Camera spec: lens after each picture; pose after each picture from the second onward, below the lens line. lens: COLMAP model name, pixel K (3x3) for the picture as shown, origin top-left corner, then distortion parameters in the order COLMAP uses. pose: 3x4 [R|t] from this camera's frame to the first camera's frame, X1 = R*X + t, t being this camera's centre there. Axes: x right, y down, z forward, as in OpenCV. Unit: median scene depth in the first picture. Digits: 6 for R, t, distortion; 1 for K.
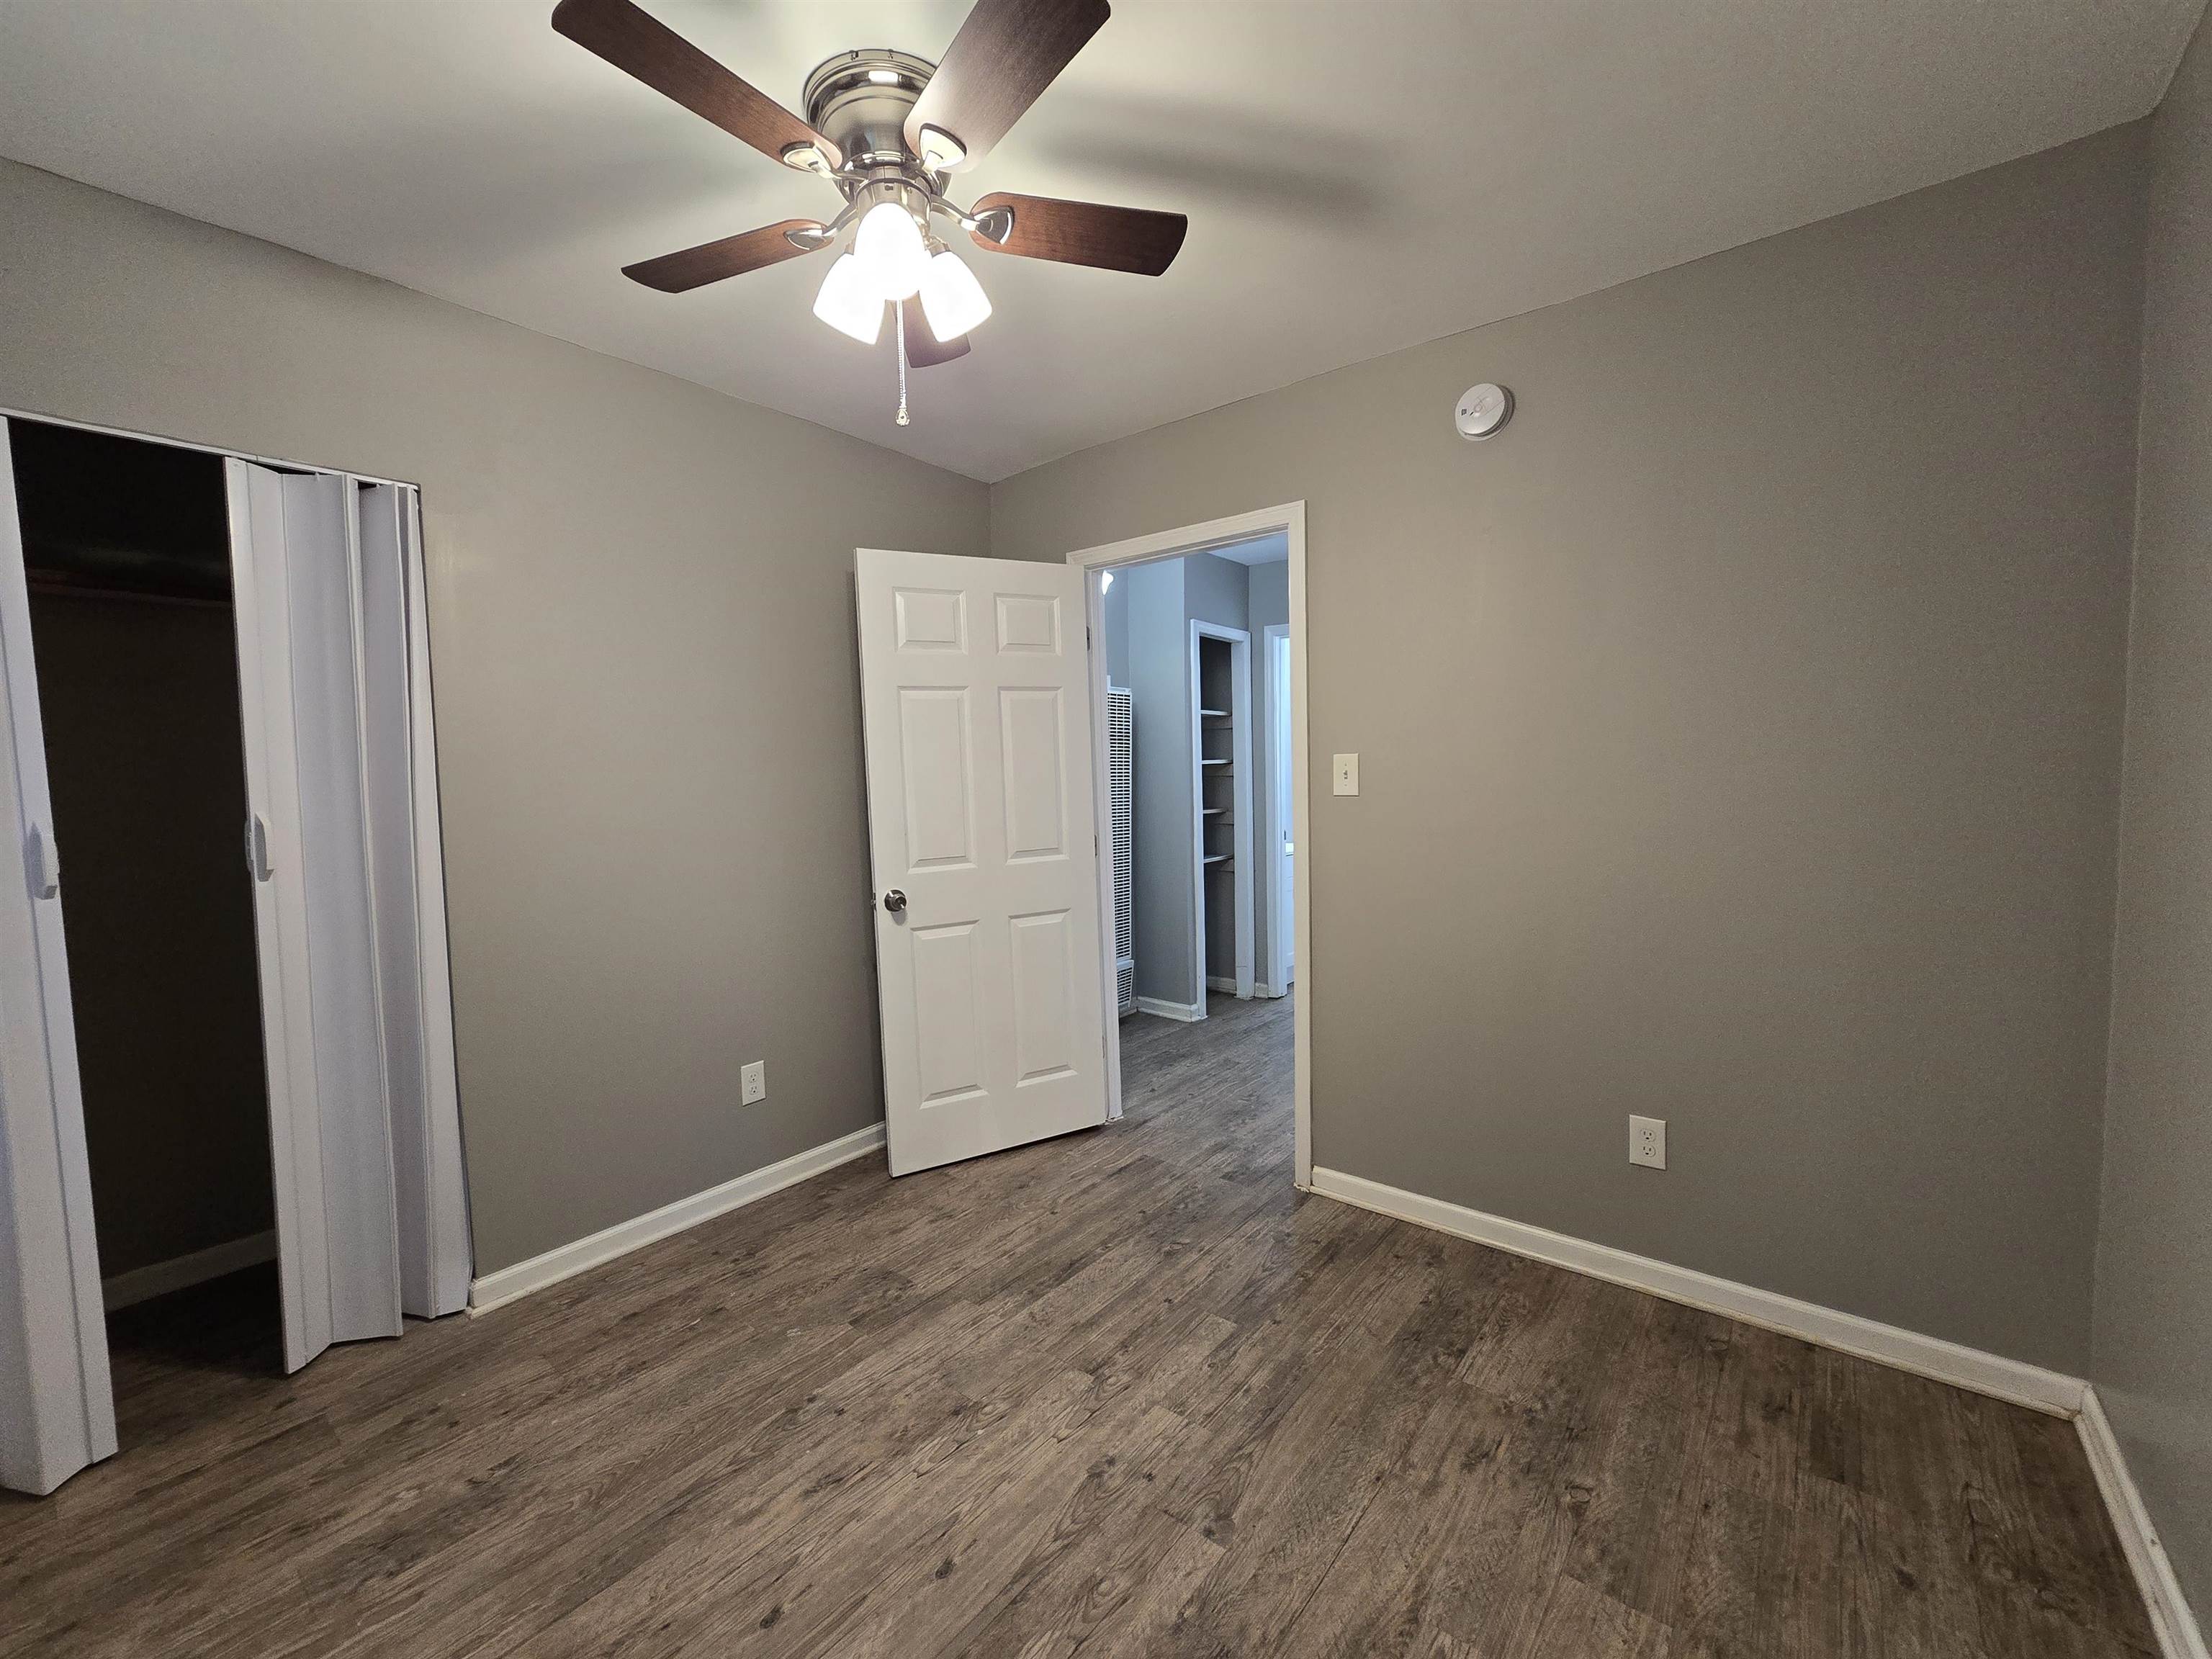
lens RADIAL K [[918.9, 0, 1095.3], [0, 918.9, 826.5], [0, 0, 1]] dist [-0.000992, 0.000195]
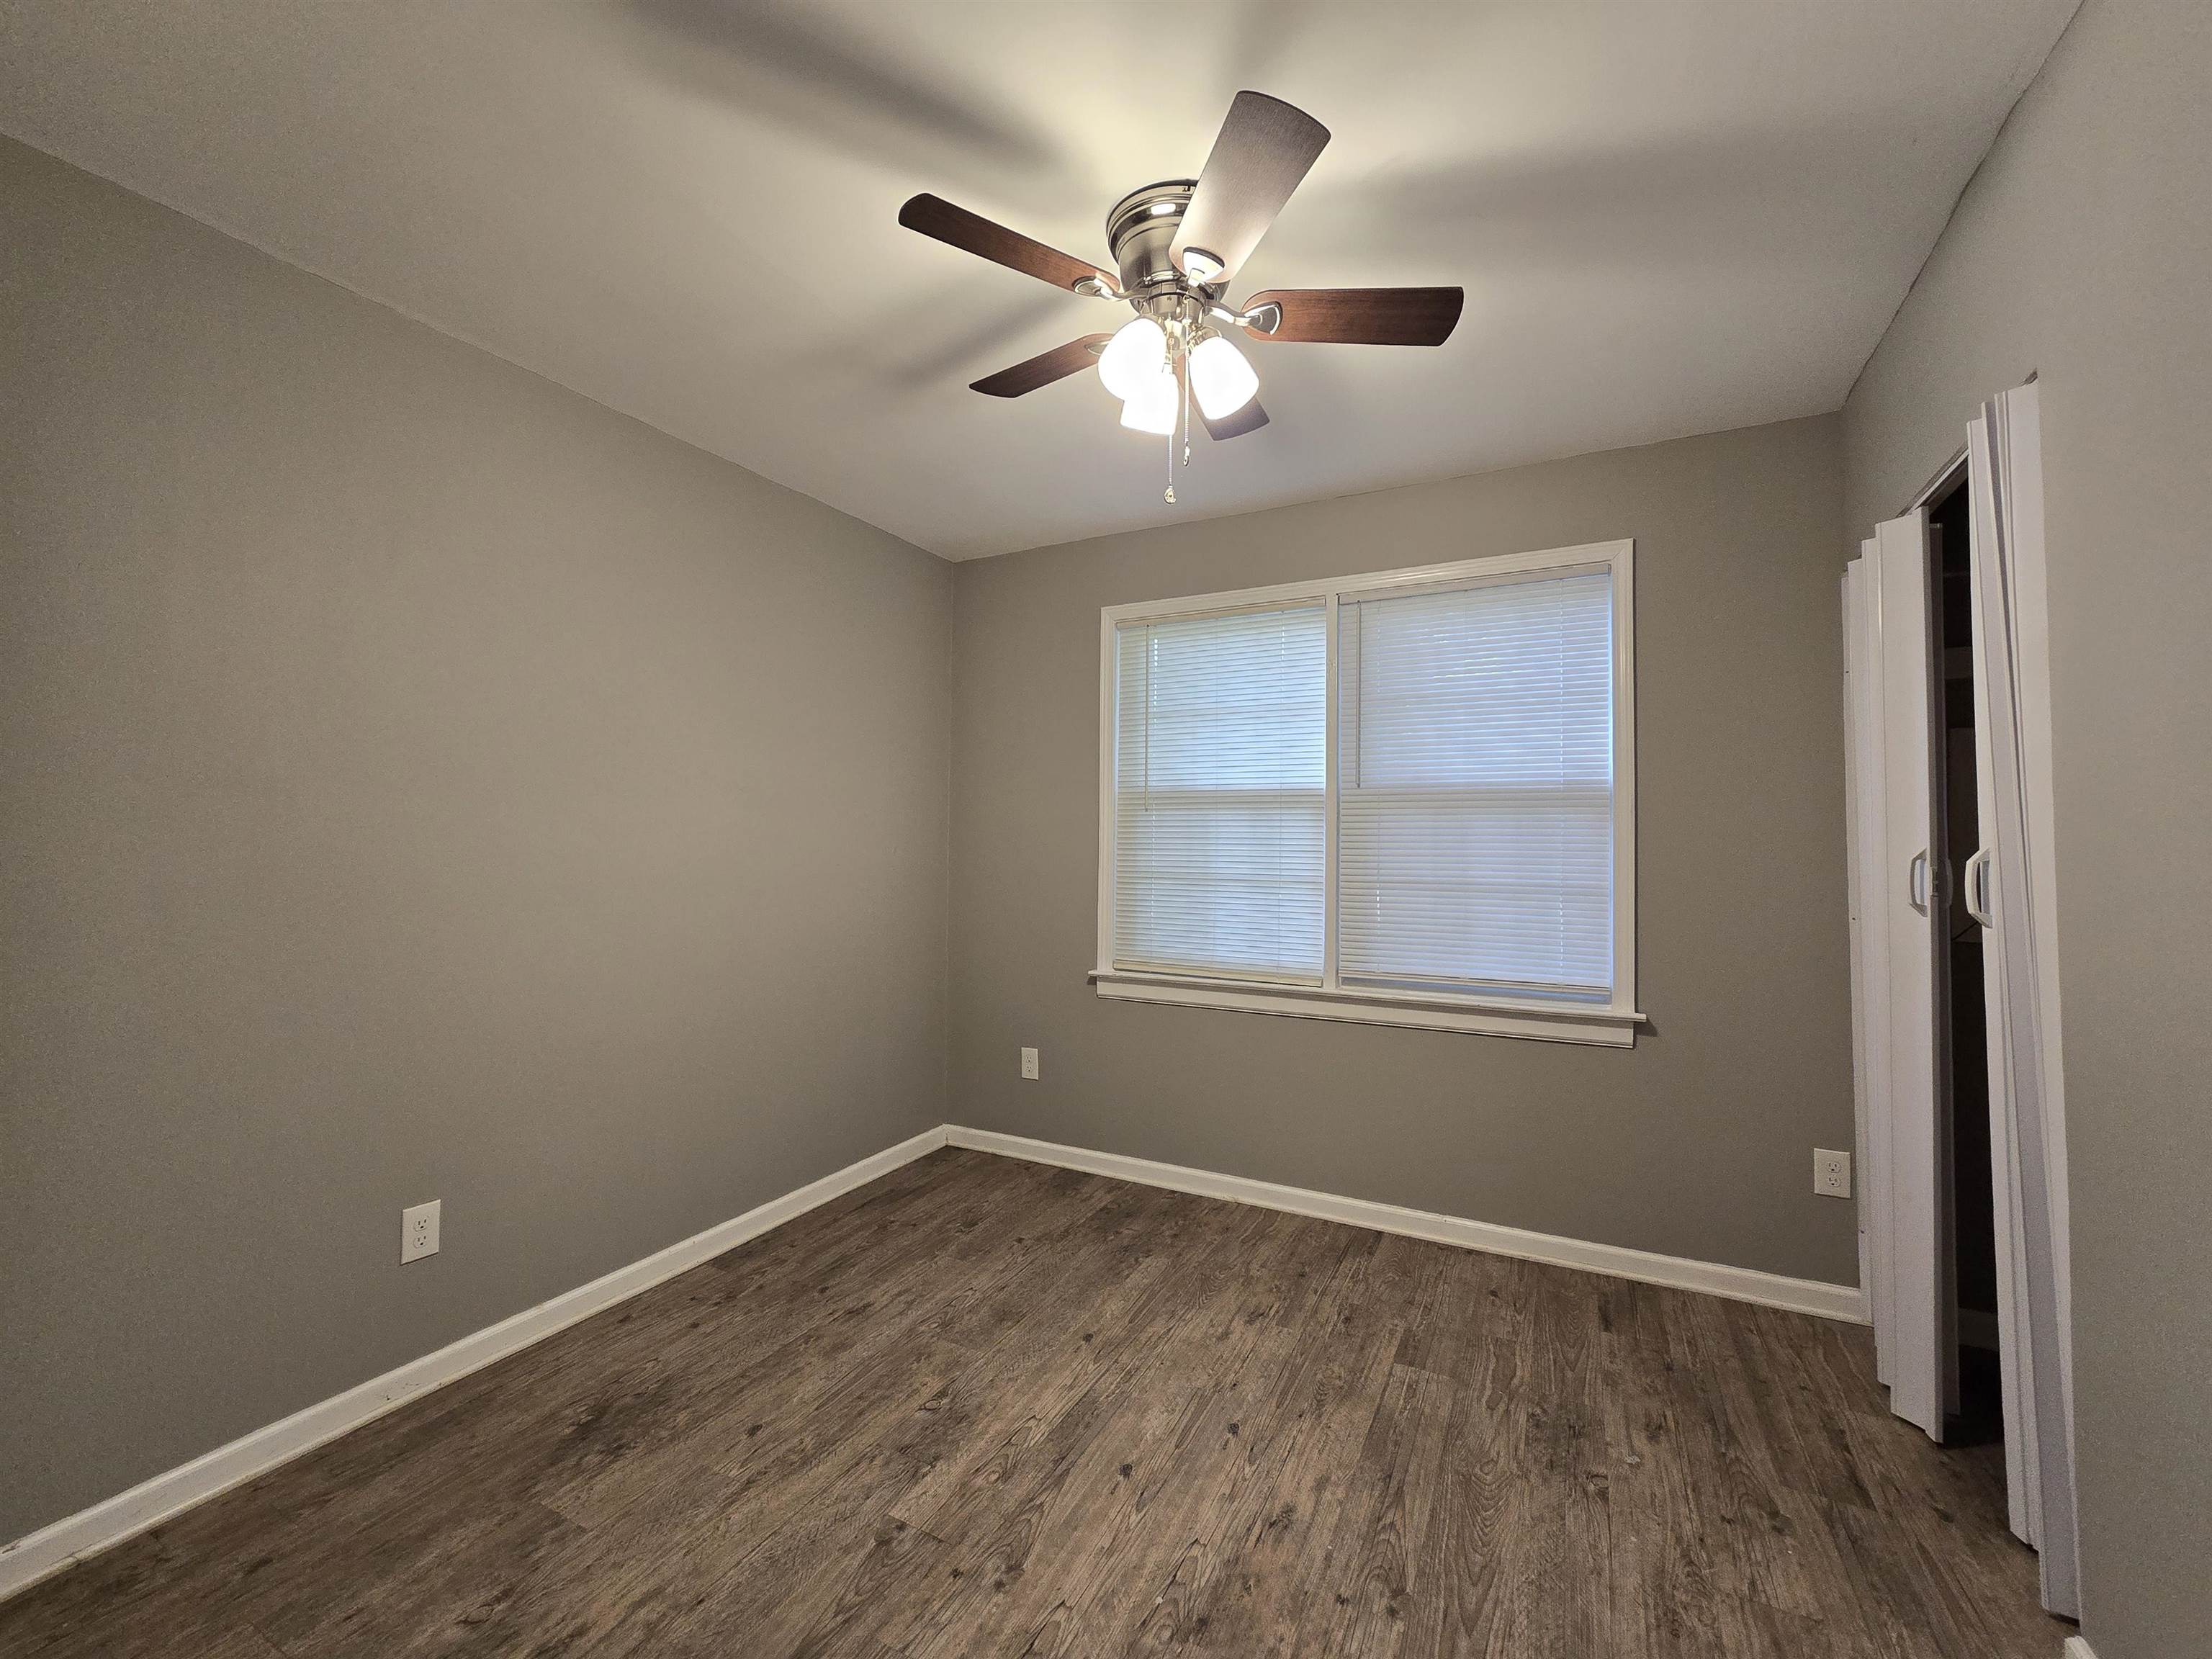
lens RADIAL K [[918.9, 0, 1095.3], [0, 918.9, 826.5], [0, 0, 1]] dist [-0.000992, 0.000195]
pose [[-0.979985, 0.012549, -0.198678, 0.100430], [0.004516, 0.999156, 0.040833, -0.088740], [0.199022, 0.039118, -0.979214, 1.995058]]
